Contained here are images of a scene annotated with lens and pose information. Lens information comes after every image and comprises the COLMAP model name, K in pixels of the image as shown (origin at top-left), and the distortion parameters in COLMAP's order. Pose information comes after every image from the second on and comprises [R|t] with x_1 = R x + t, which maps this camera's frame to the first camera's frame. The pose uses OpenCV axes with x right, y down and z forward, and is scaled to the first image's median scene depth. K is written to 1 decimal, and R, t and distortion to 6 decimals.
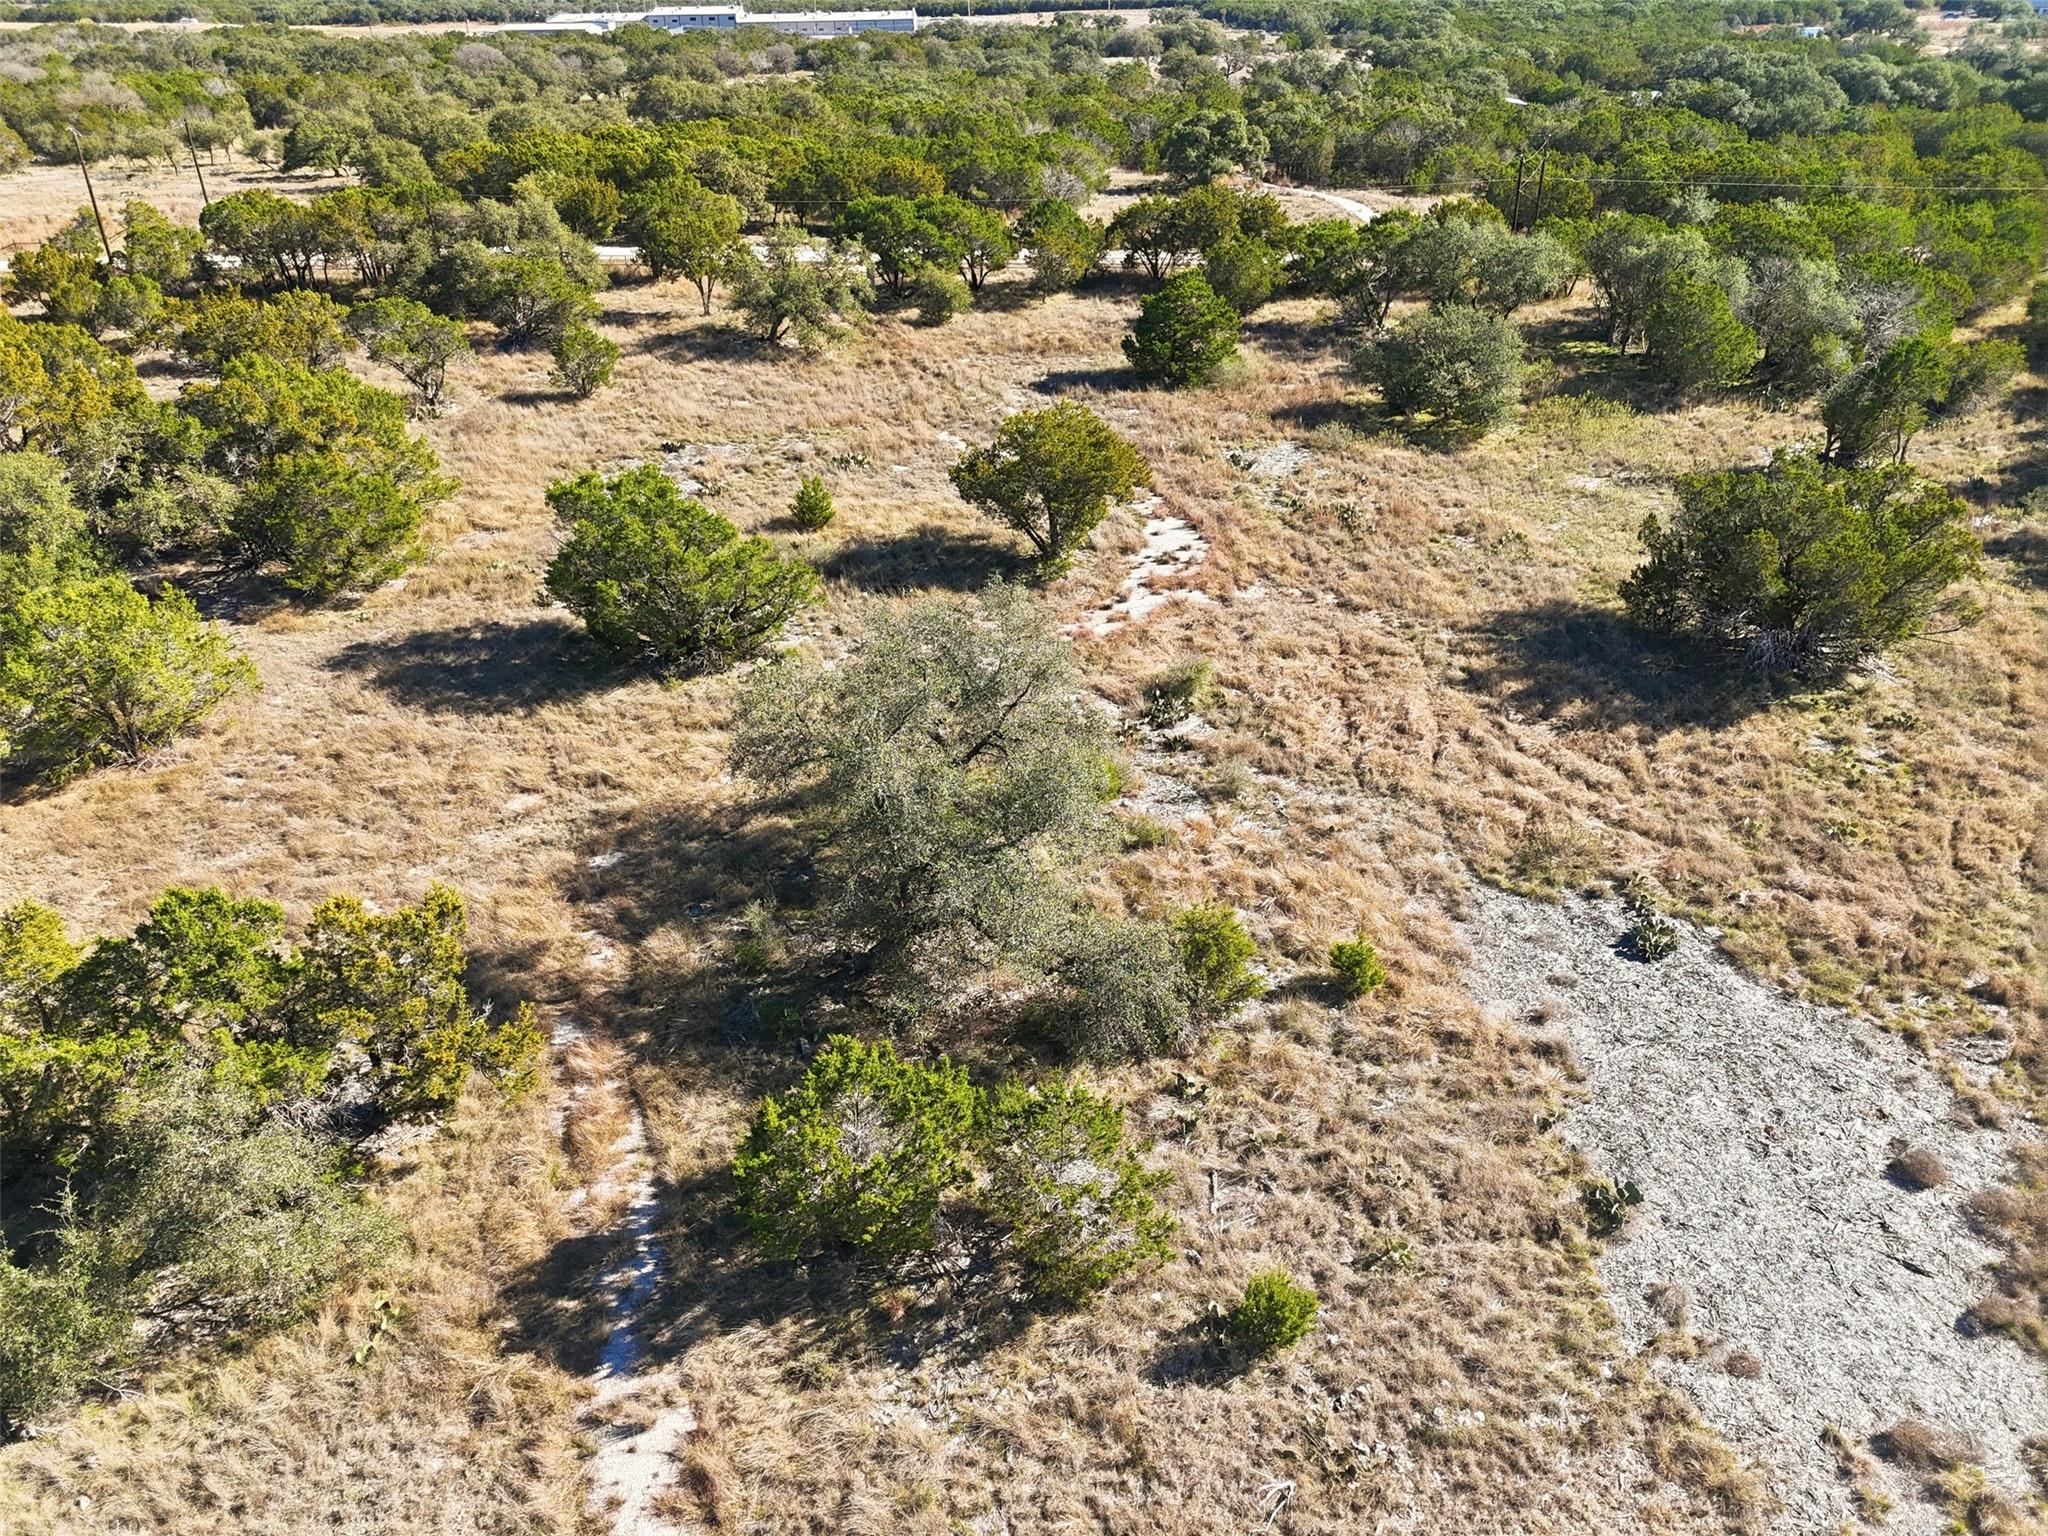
lens RADIAL K [[1490.7, 0, 1024.0], [0, 1490.7, 768.0], [0, 0, 1]] dist [0.068660, -0.057097]
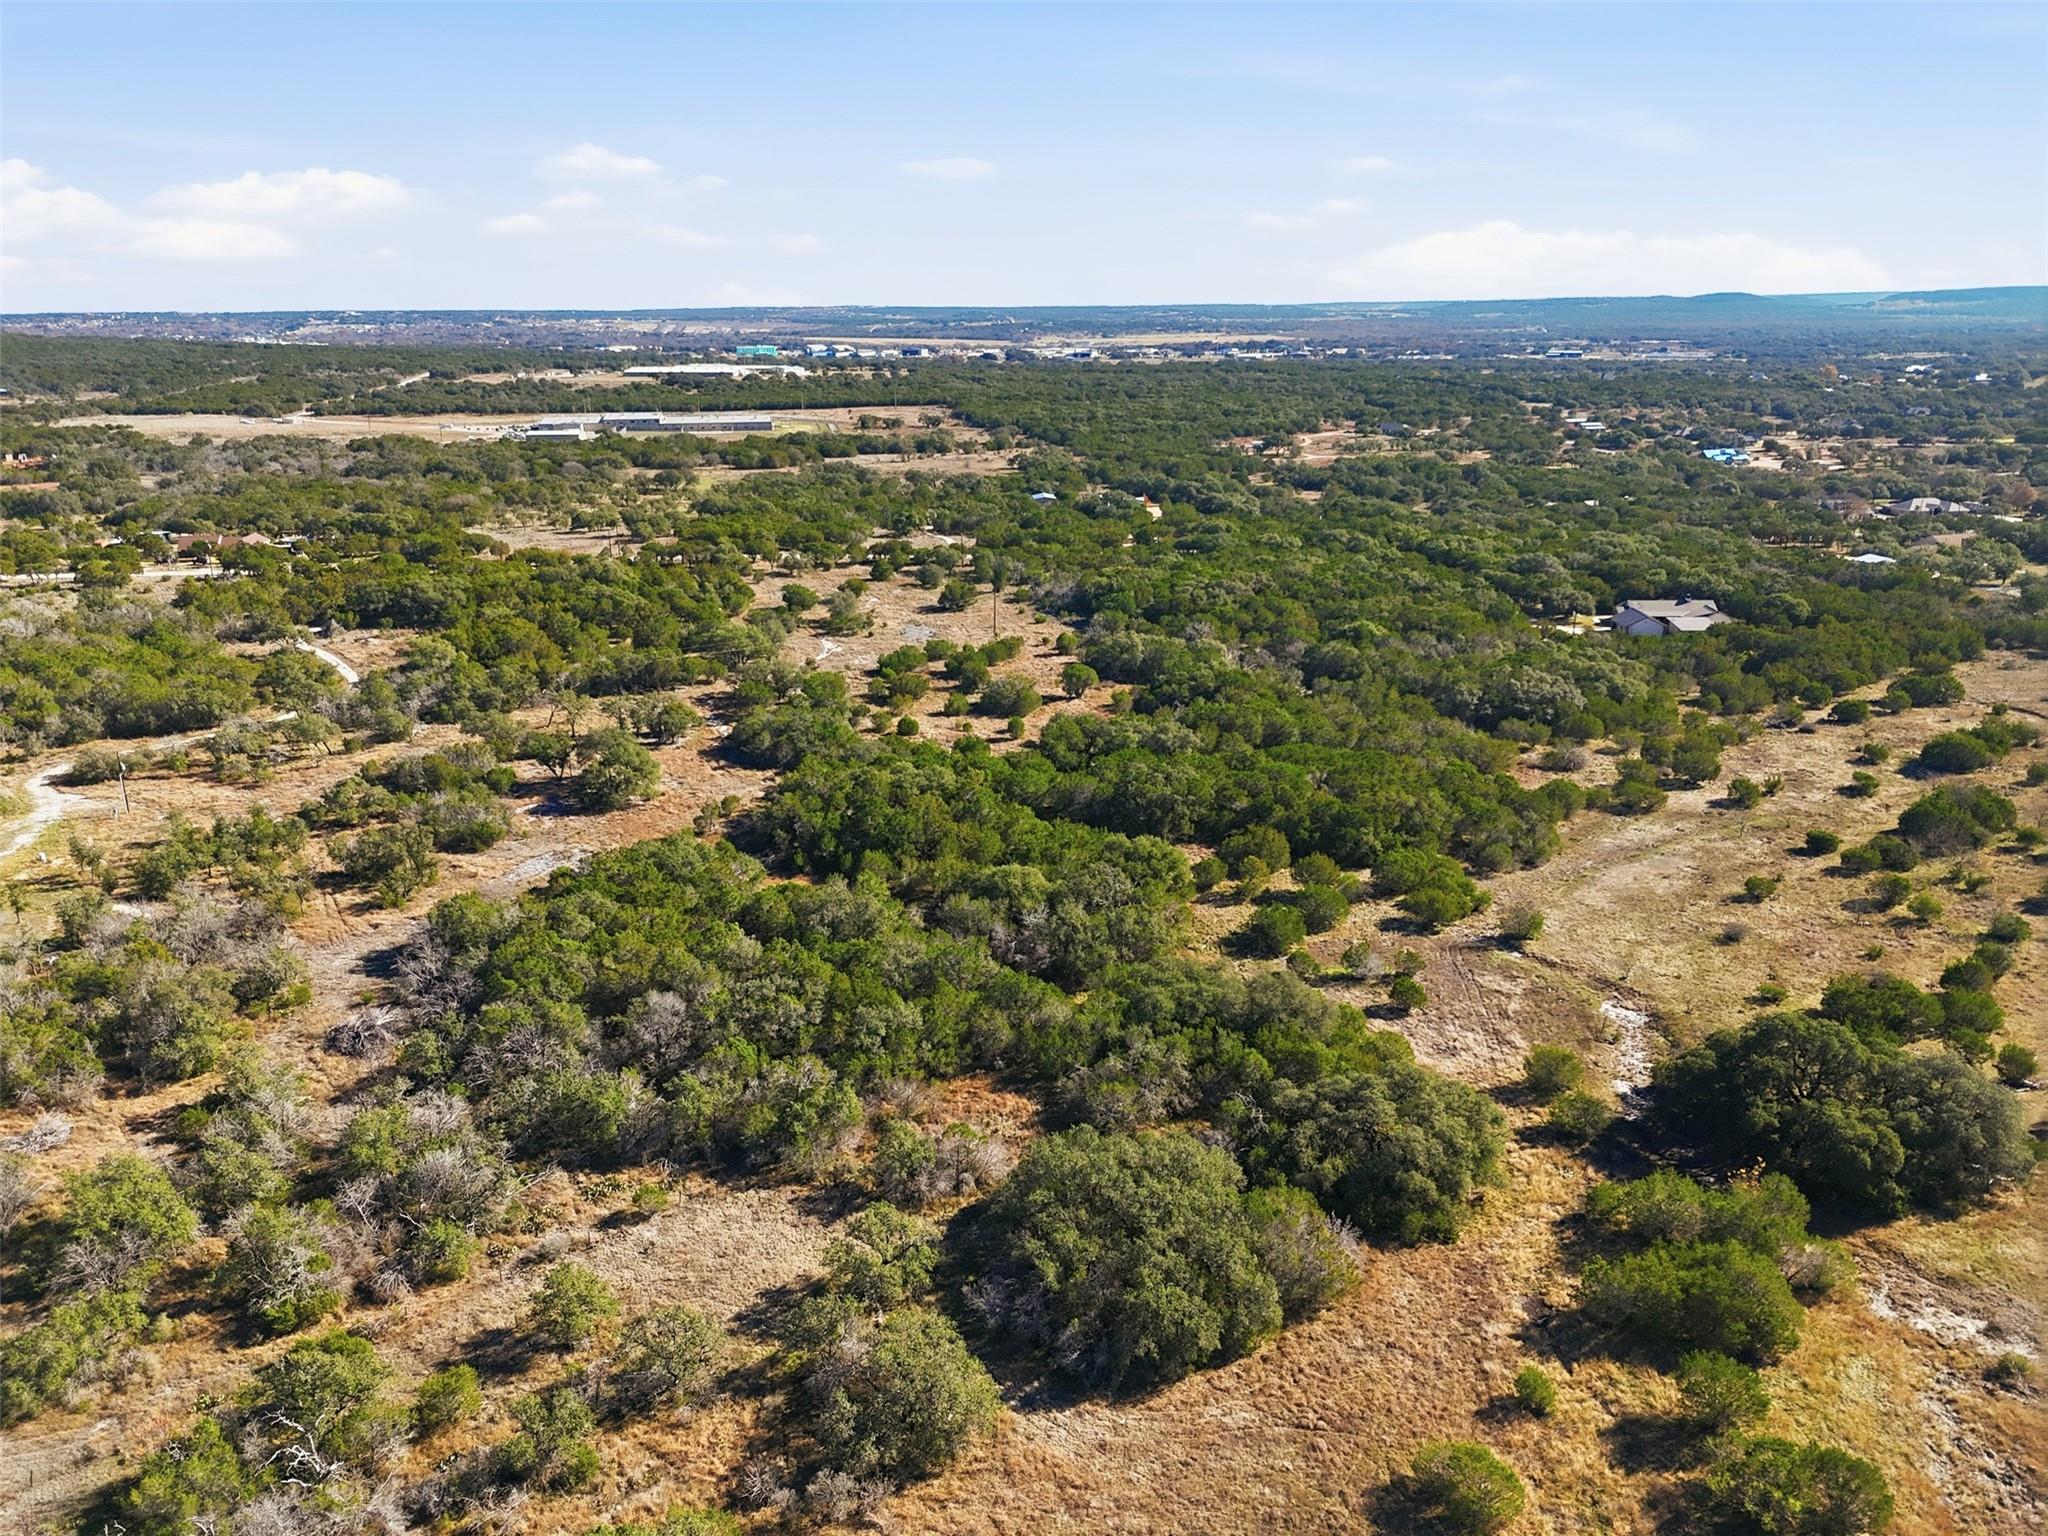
lens RADIAL K [[1490.7, 0, 1024.0], [0, 1490.7, 768.0], [0, 0, 1]] dist [0.068660, -0.057097]
pose [[0.992615, -0.024147, 0.118876, -0.025332], [0.046323, 0.981173, -0.187494, 1.227560], [-0.112111, 0.191616, 0.975046, -3.534666]]
